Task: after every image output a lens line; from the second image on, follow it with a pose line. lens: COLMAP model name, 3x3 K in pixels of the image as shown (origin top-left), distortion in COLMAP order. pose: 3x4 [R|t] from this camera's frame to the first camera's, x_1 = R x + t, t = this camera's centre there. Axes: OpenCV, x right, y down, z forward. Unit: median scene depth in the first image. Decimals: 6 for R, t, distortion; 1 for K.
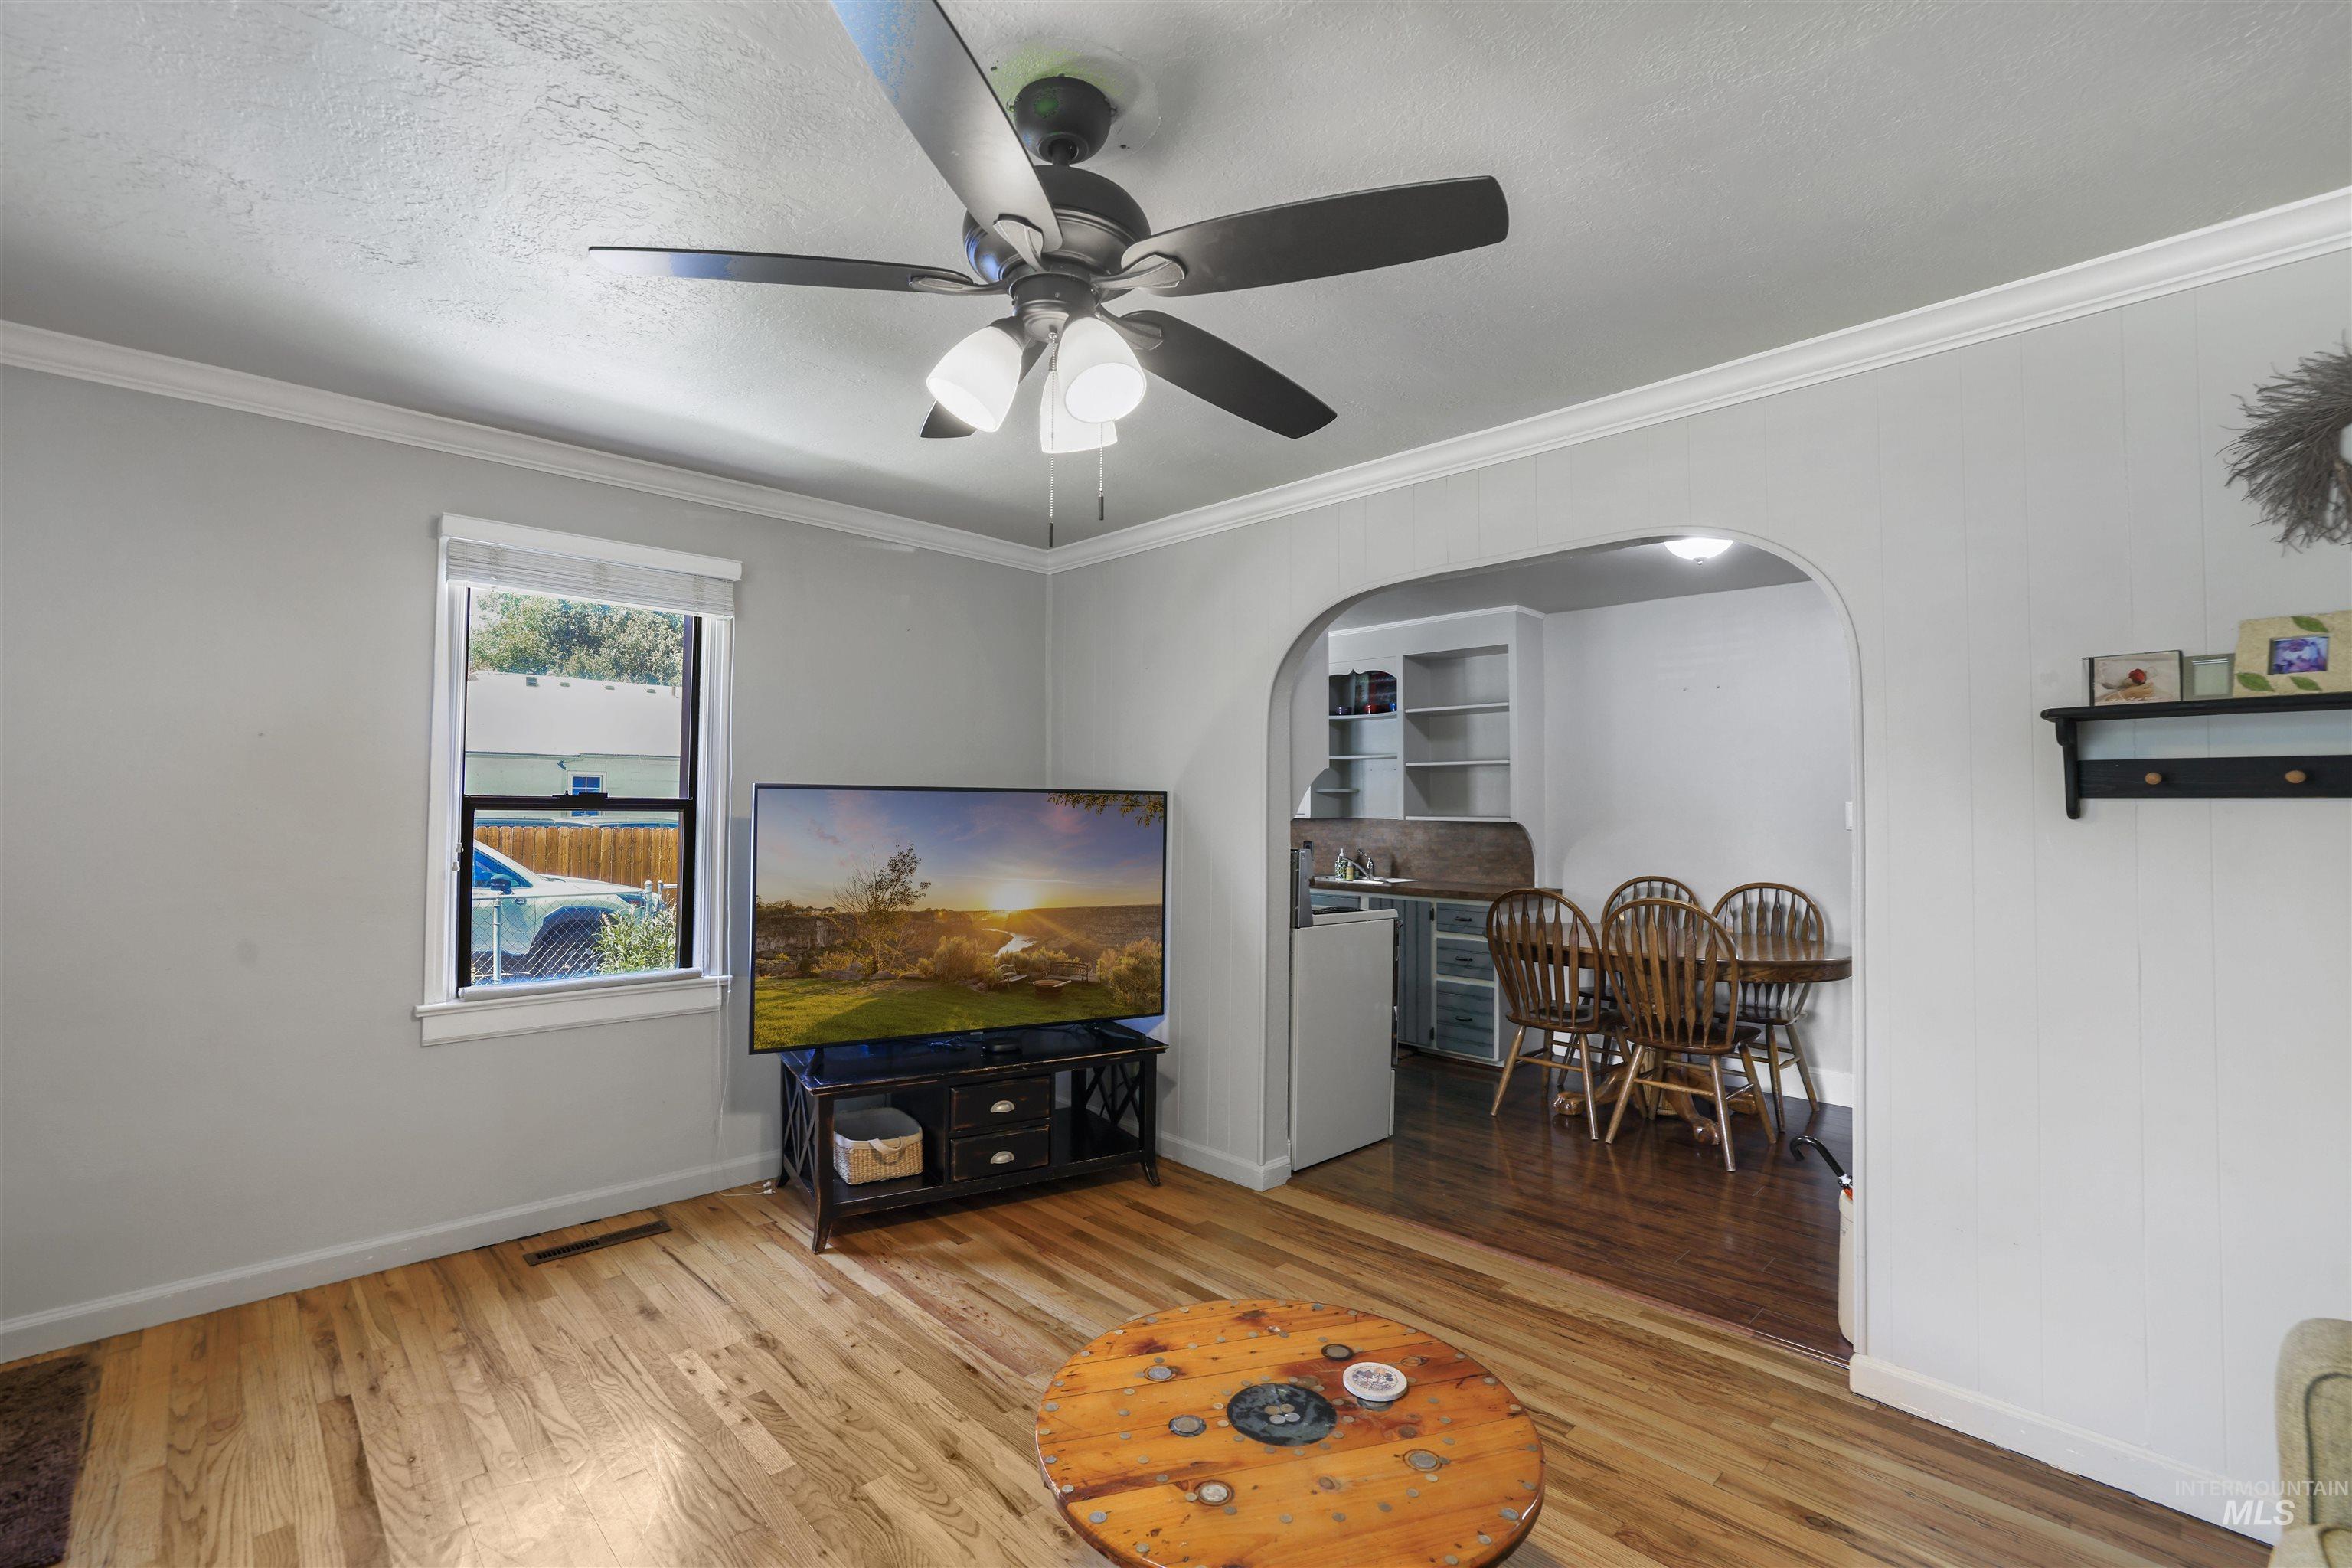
lens RADIAL K [[1040.0, 0, 1170.2], [0, 1040.0, 790.7], [0, 0, 1]] dist [-0.039079, 0.008867]
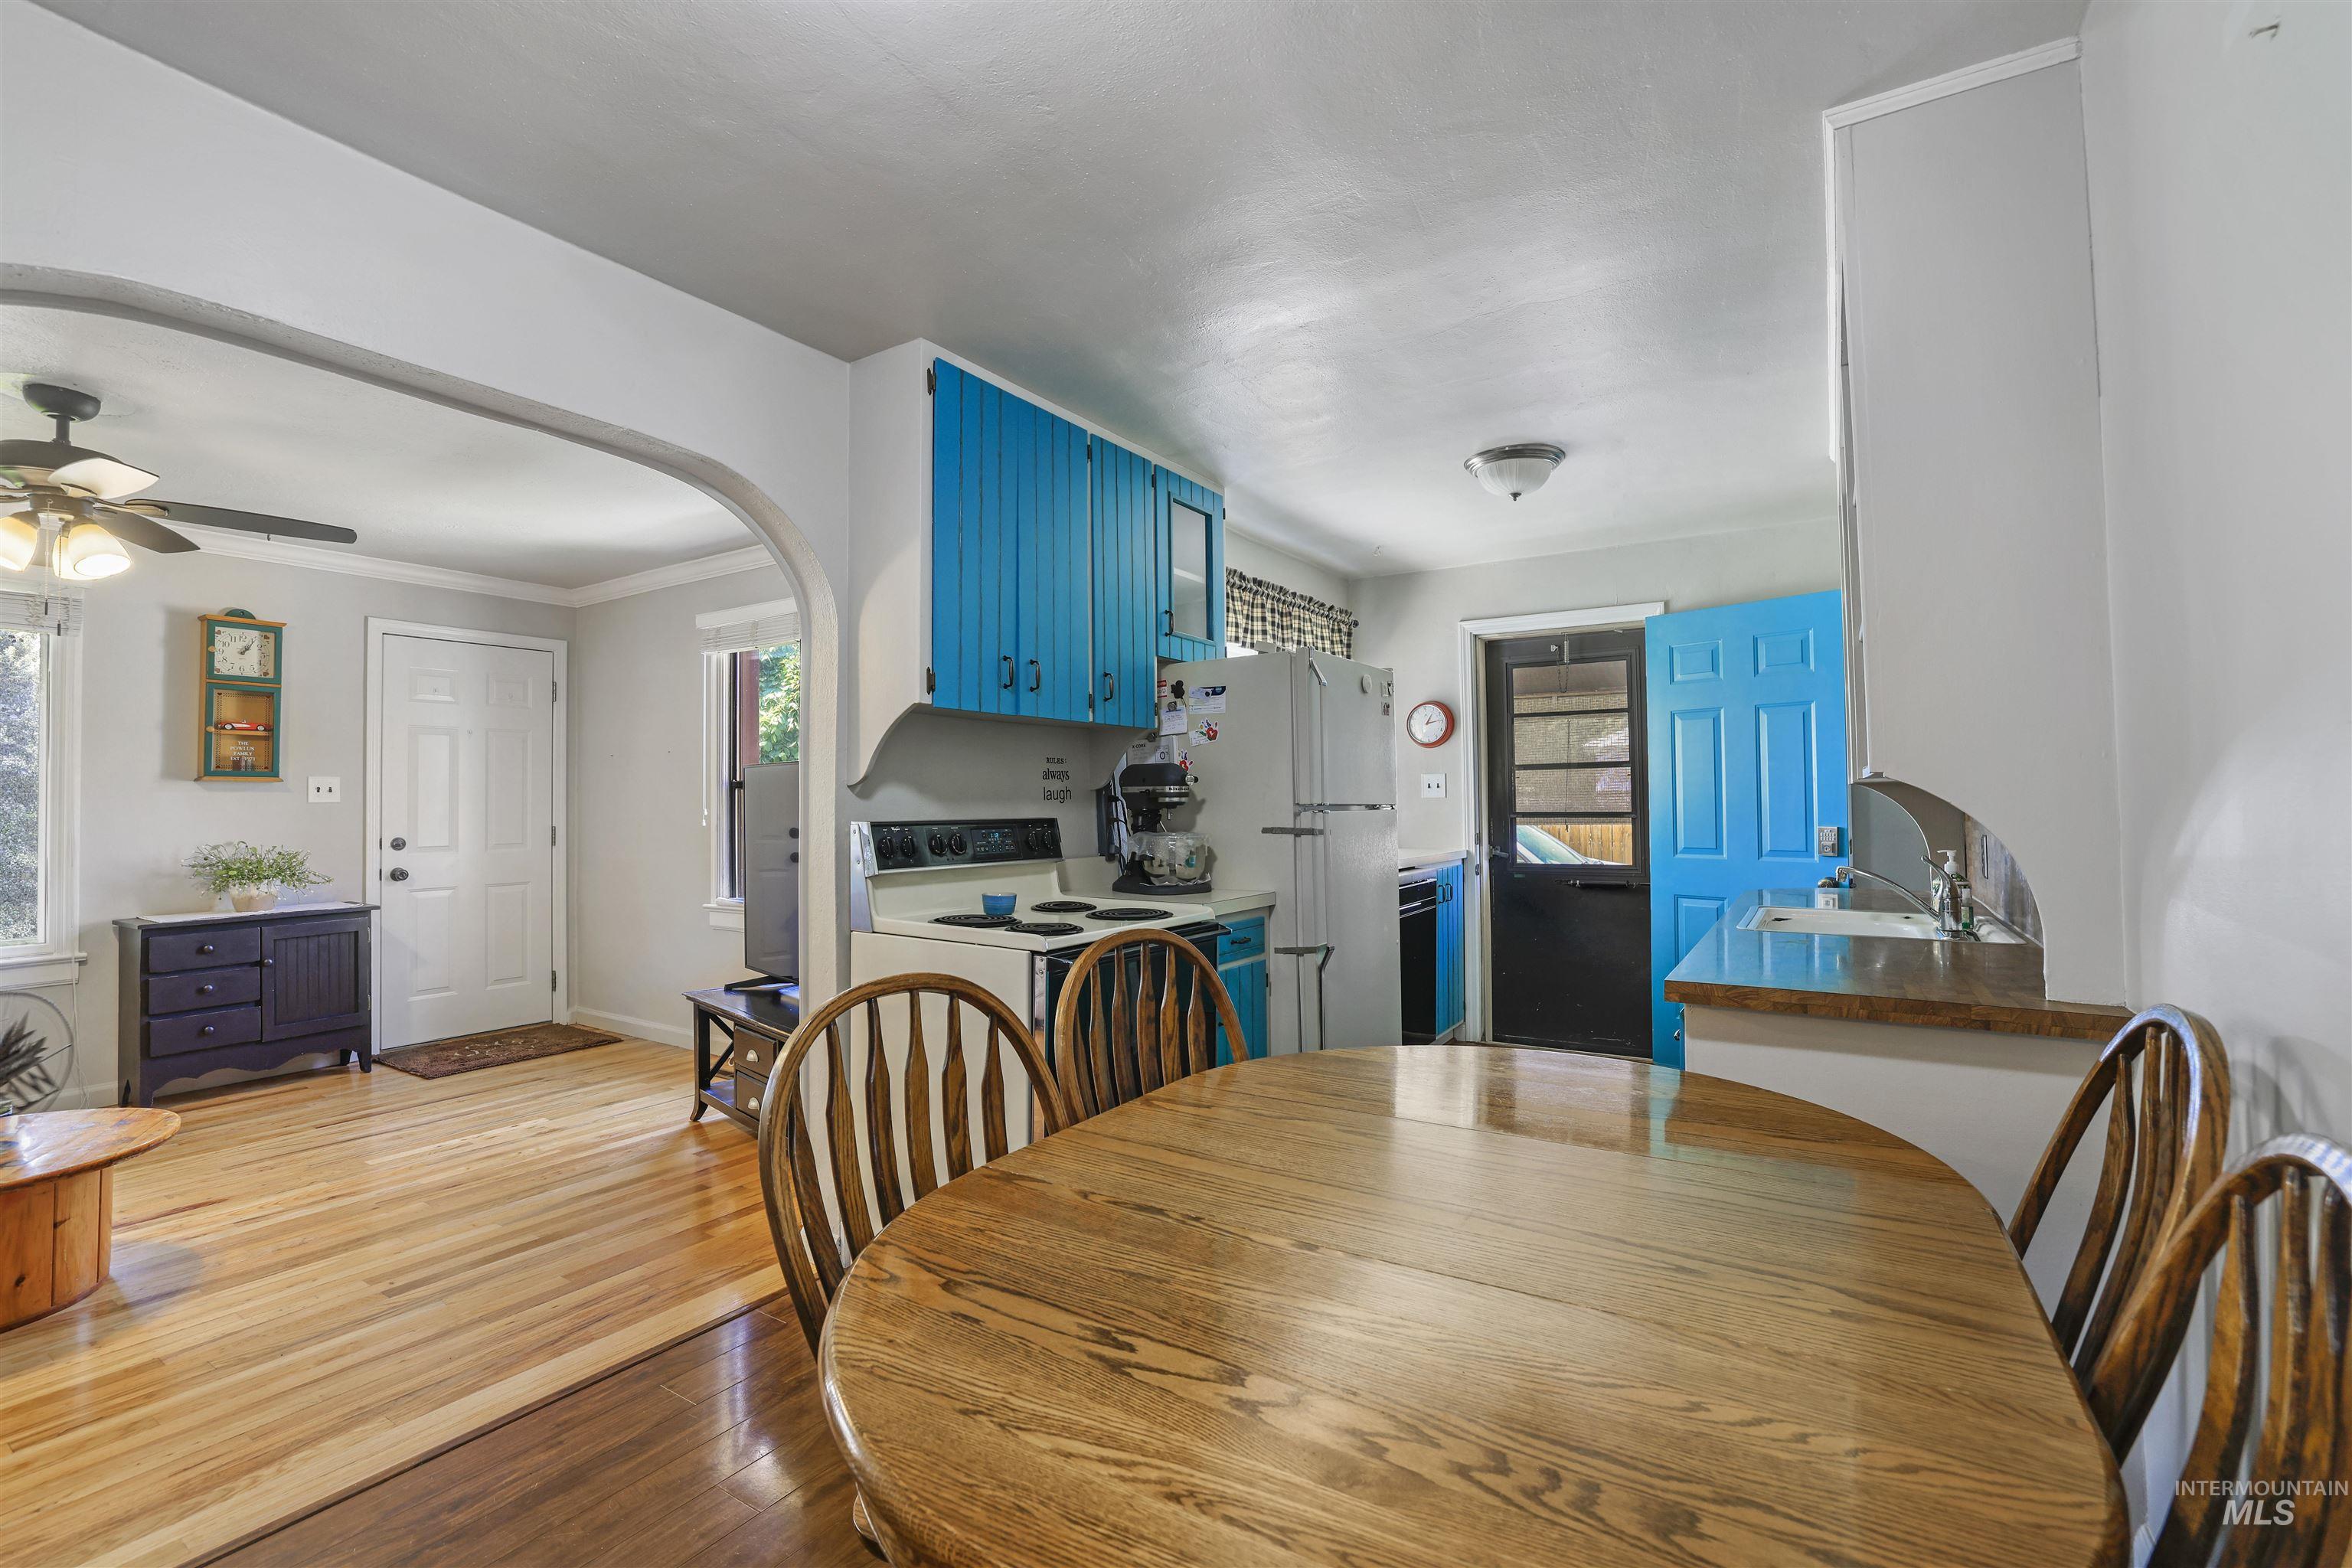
lens RADIAL K [[1040.0, 0, 1172.3], [0, 1040.0, 791.6], [0, 0, 1]] dist [-0.039079, 0.008867]
pose [[0.227582, -0.015117, -0.973641, 1.141152], [0.027149, 0.999589, -0.009174, 0.059840], [0.973380, -0.024346, 0.227899, 1.375855]]
